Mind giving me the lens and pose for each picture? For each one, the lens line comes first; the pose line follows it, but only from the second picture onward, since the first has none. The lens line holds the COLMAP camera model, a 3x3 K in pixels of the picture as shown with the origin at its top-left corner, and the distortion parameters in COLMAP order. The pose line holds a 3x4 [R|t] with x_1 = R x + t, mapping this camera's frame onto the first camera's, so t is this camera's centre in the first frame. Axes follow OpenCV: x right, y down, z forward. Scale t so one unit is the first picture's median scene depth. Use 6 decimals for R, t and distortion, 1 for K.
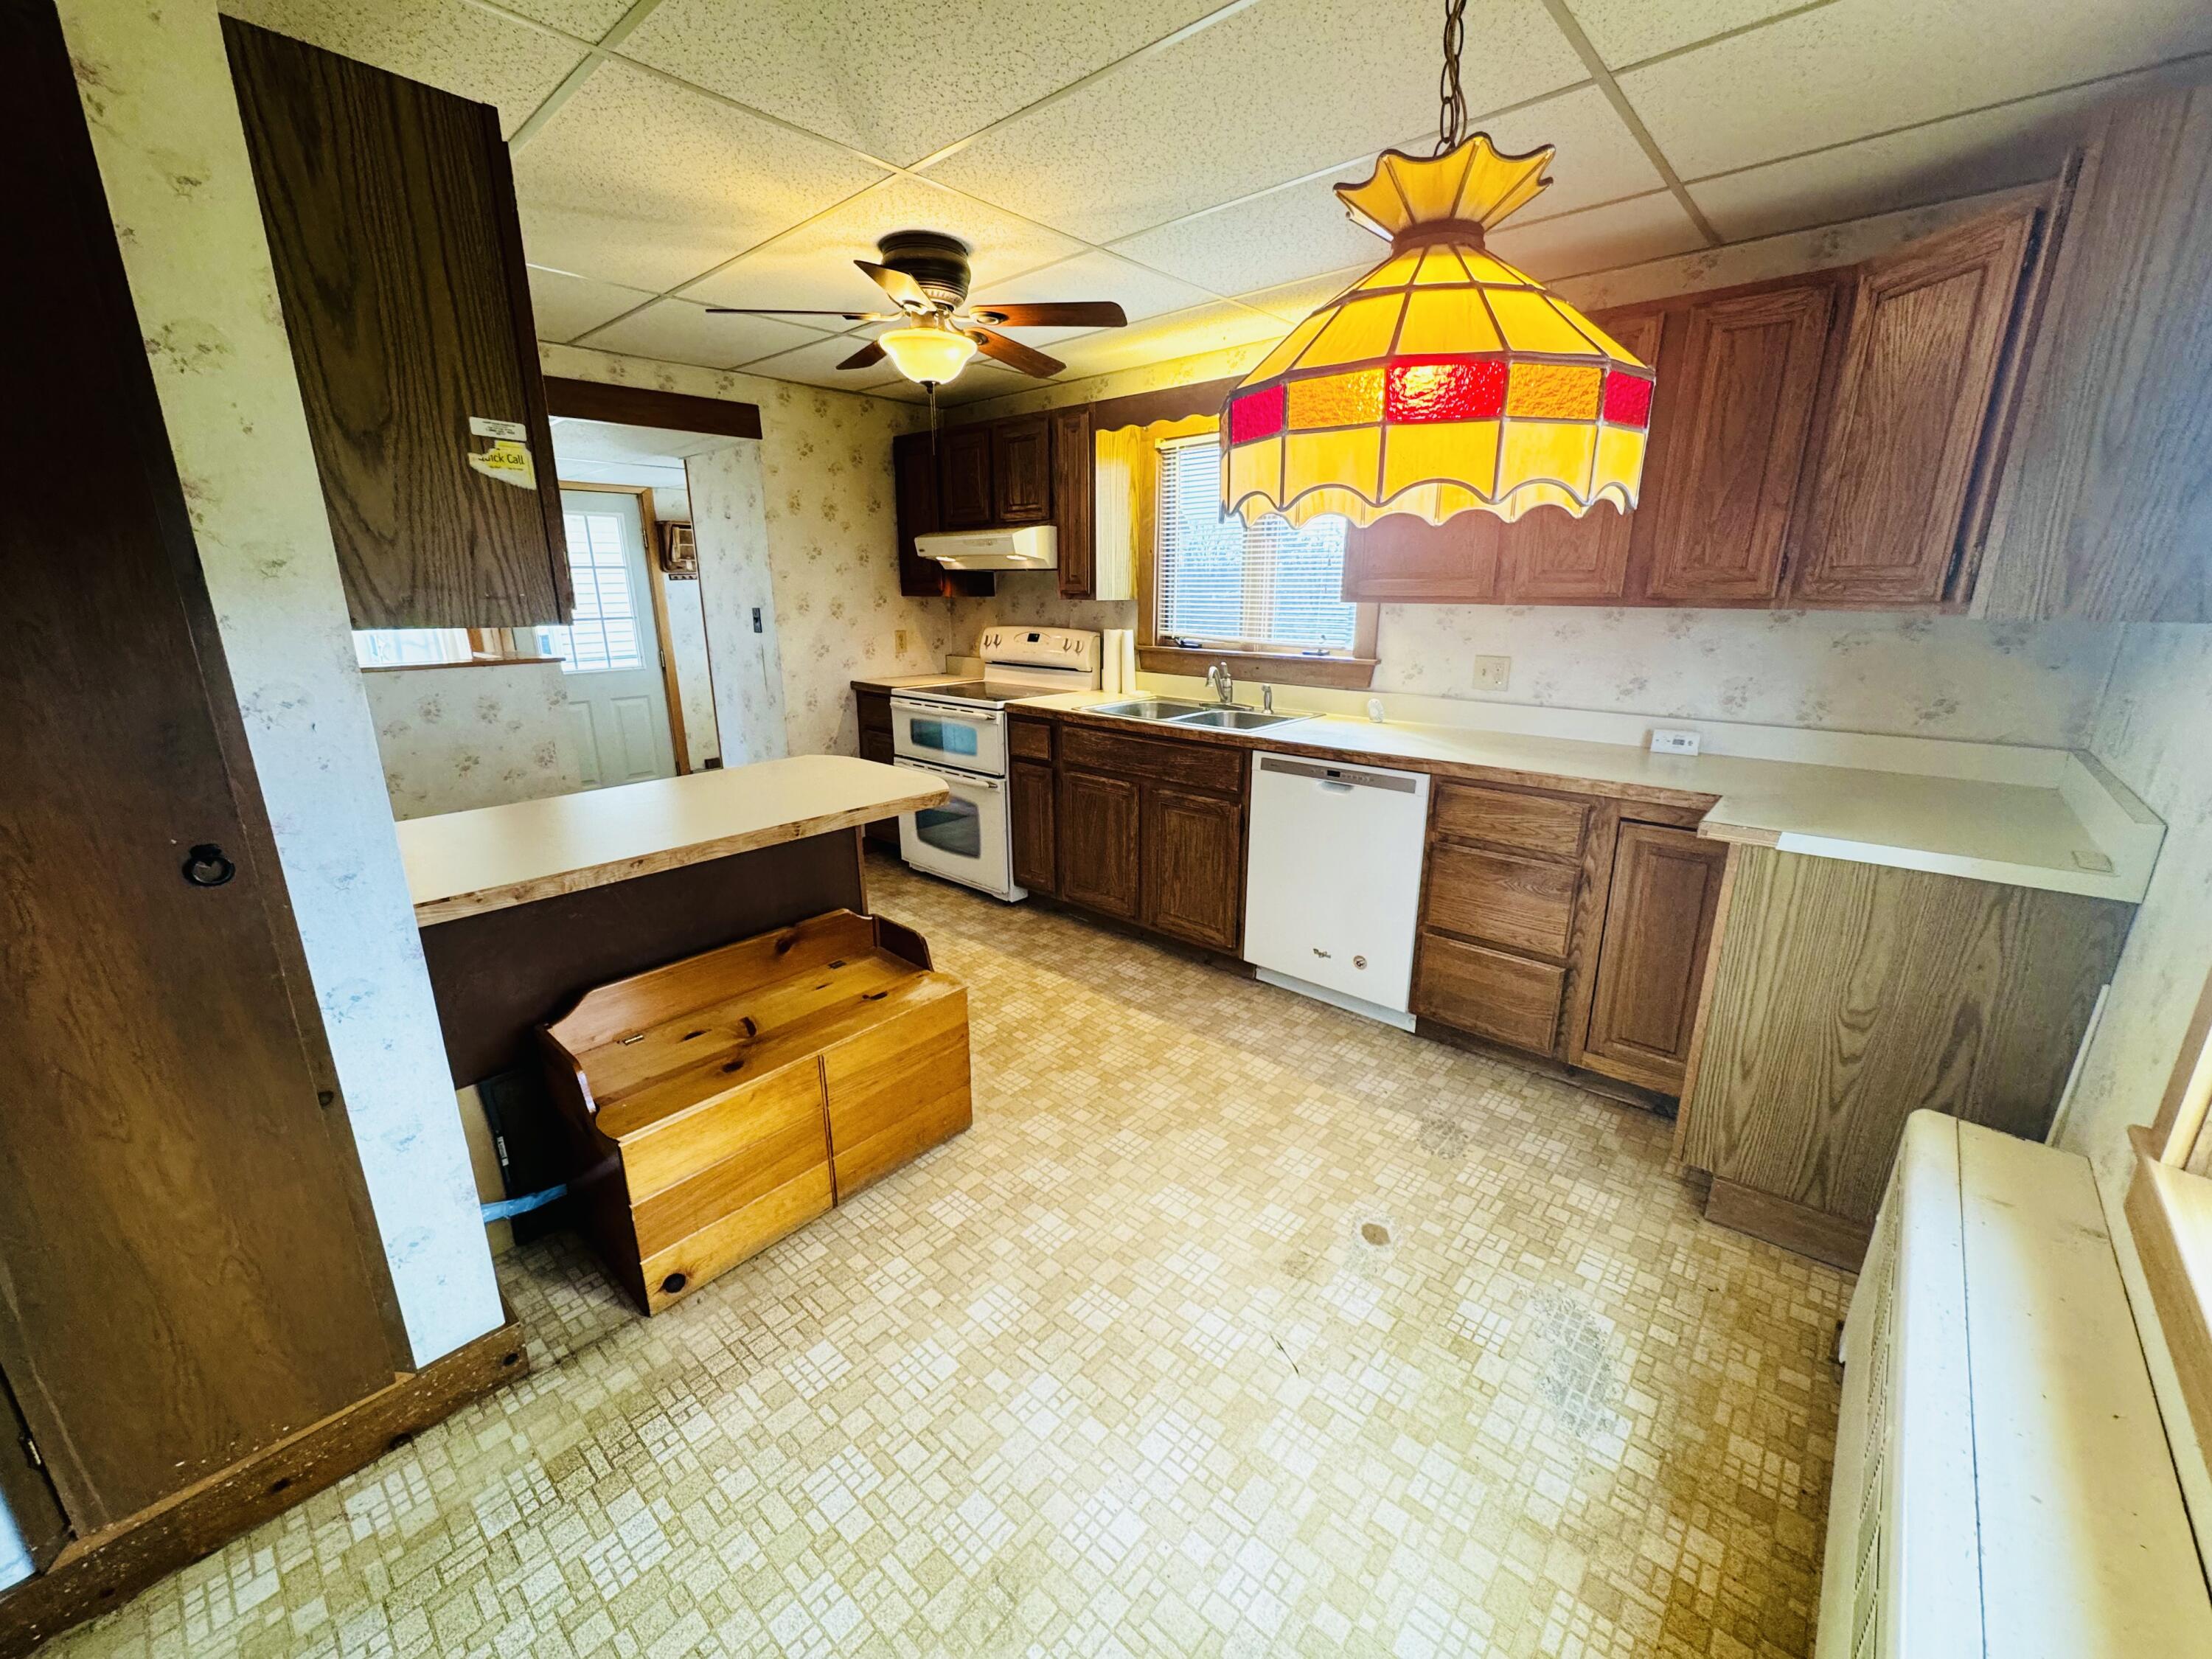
lens RADIAL K [[877.5, 0, 1109.4], [0, 877.5, 831.6], [0, 0, 1]] dist [-0.003084, 0.000454]
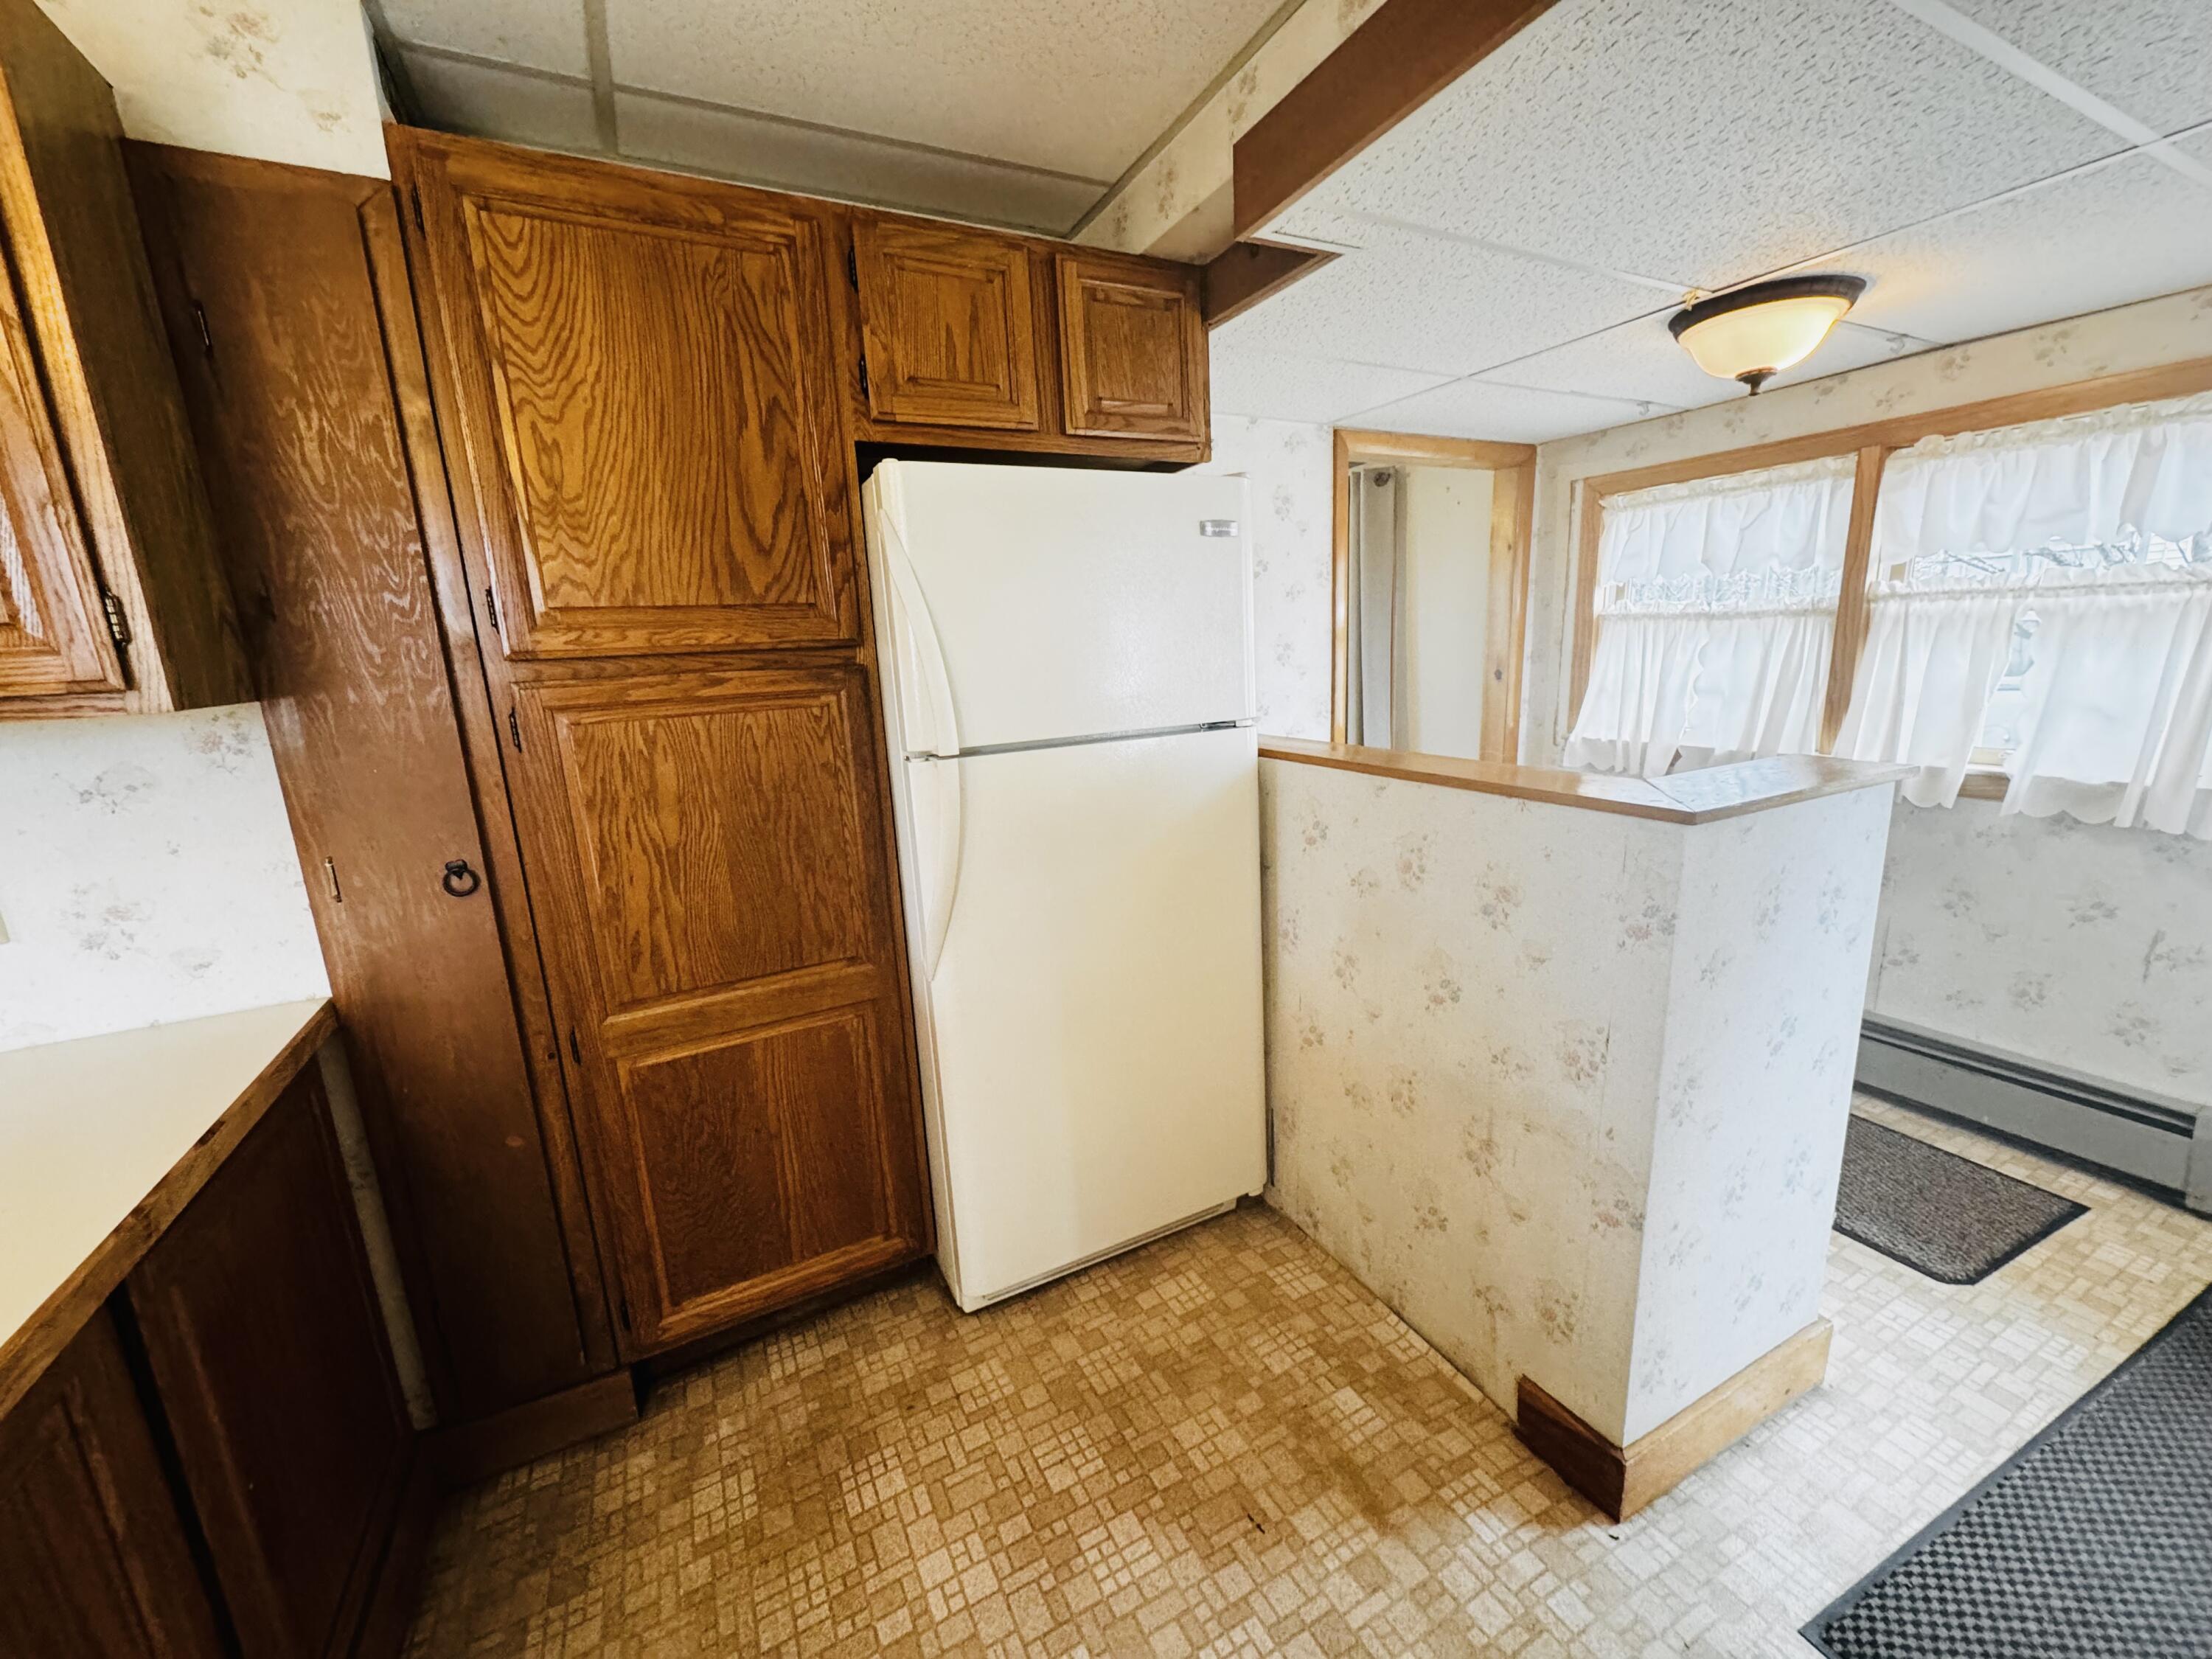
lens RADIAL K [[877.5, 0, 1108.0], [0, 877.5, 828.9], [0, 0, 1]] dist [-0.003084, 0.000454]
pose [[-0.363503, 0.214478, -0.906568, -0.376249], [-0.207139, 0.930169, 0.303117, -0.349369], [0.908273, 0.297969, -0.293692, 1.290129]]
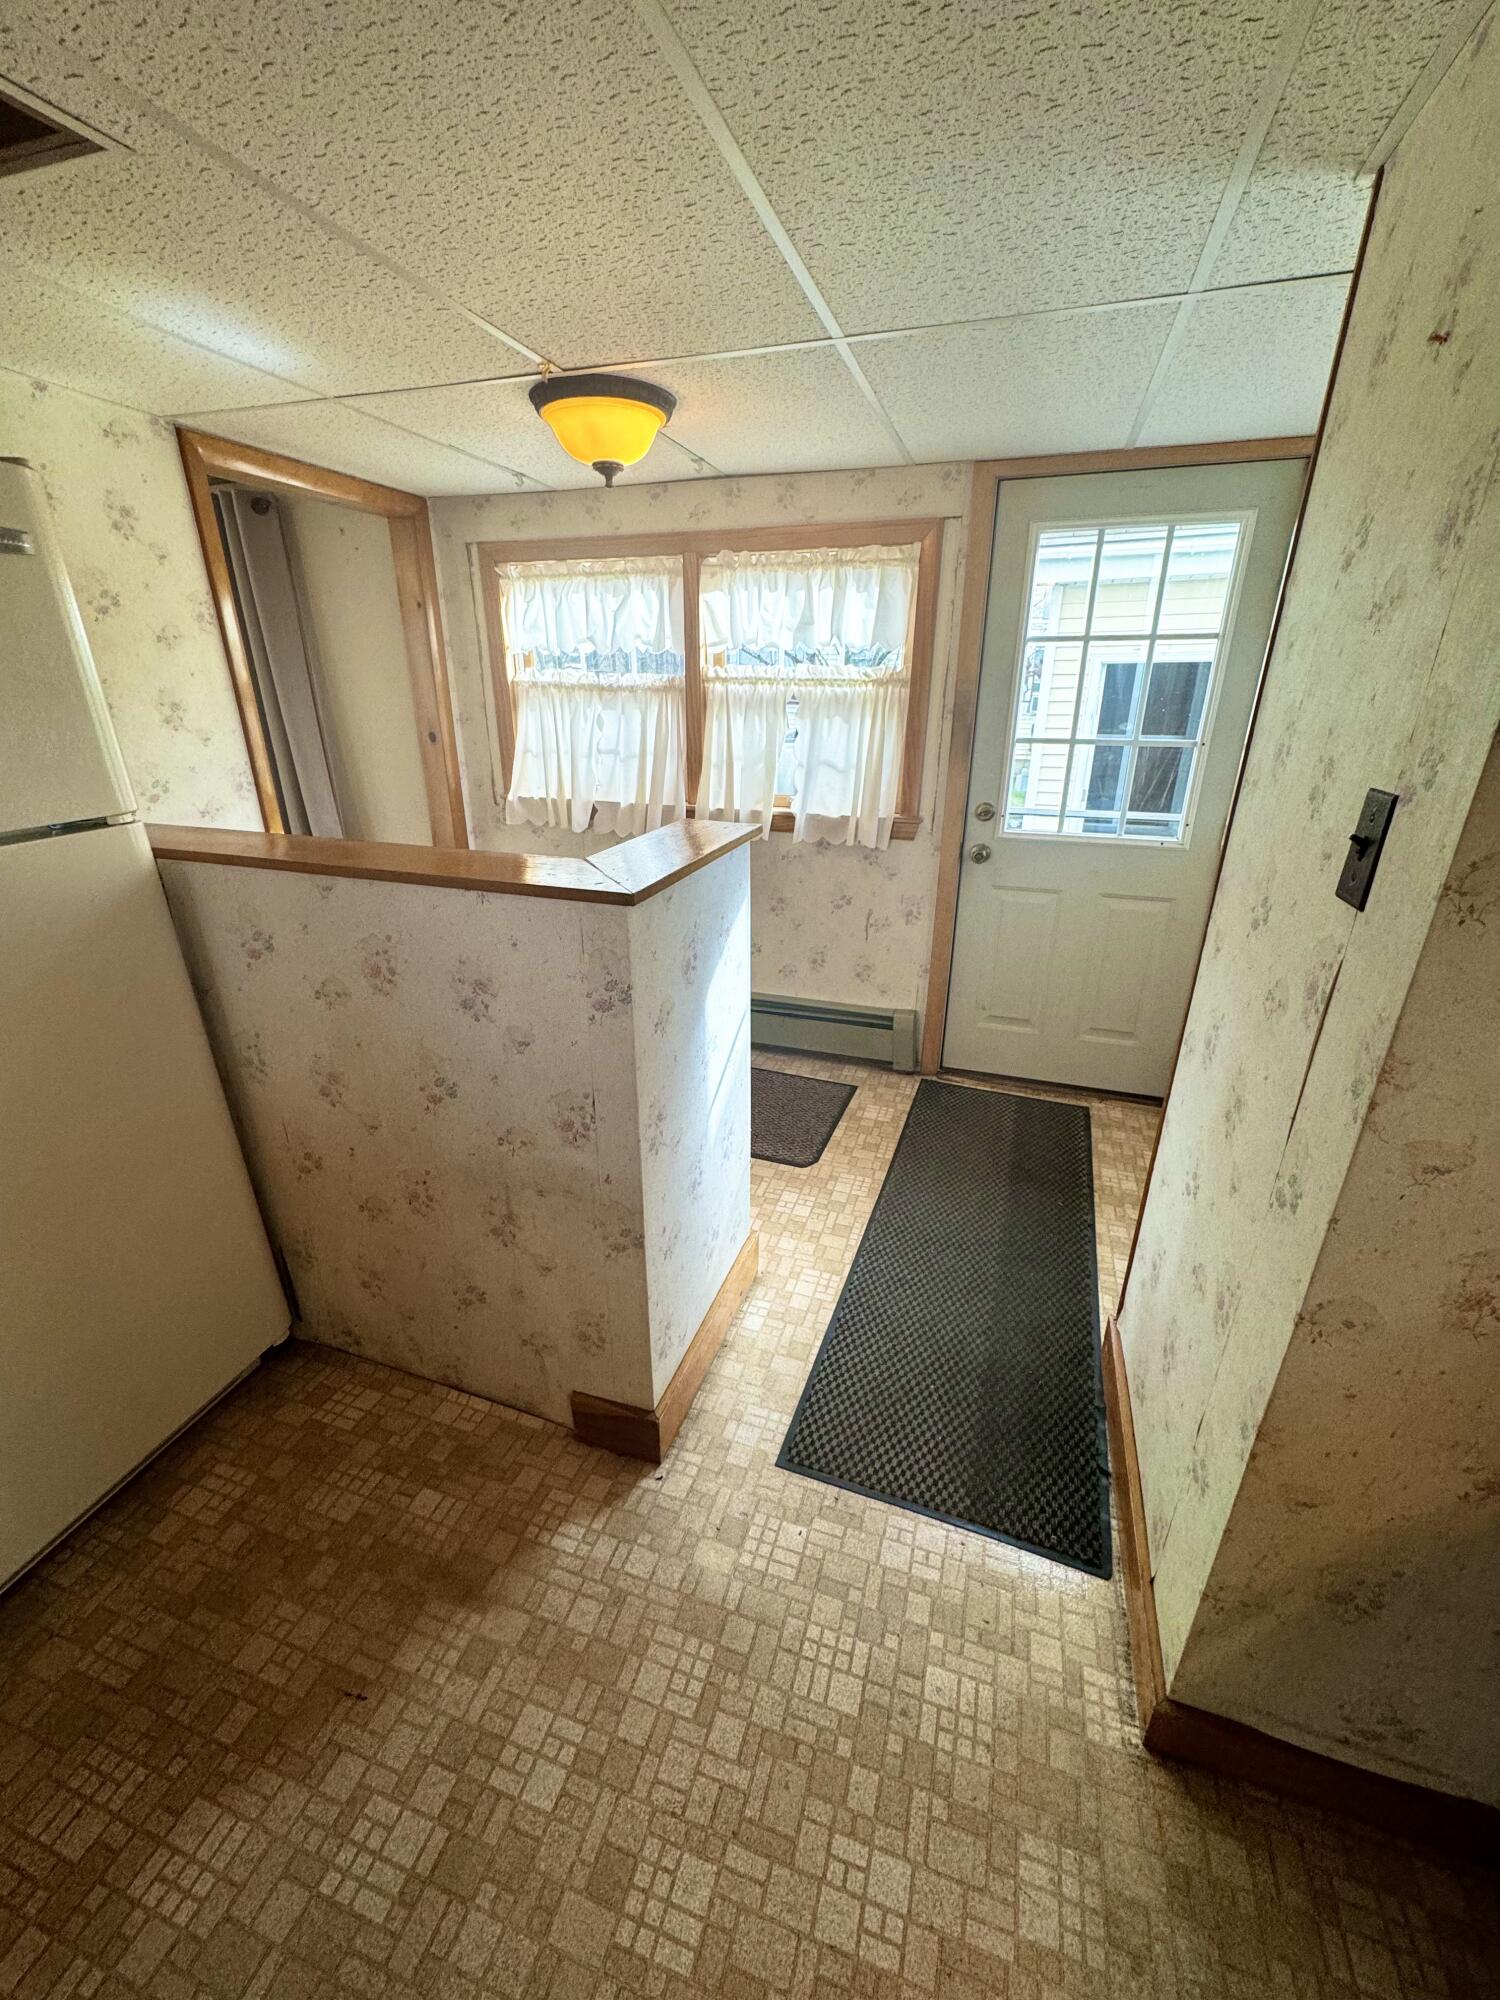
lens RADIAL K [[793.4, 0, 751.7], [0, 793.4, 998.4], [0, 0, 1]] dist [-0.003084, 0.000454]
pose [[0.391910, 0.351178, -0.850341, -0.467838], [-0.252361, 0.929863, 0.267710, -0.364866], [0.884715, 0.109675, 0.453047, 1.292751]]
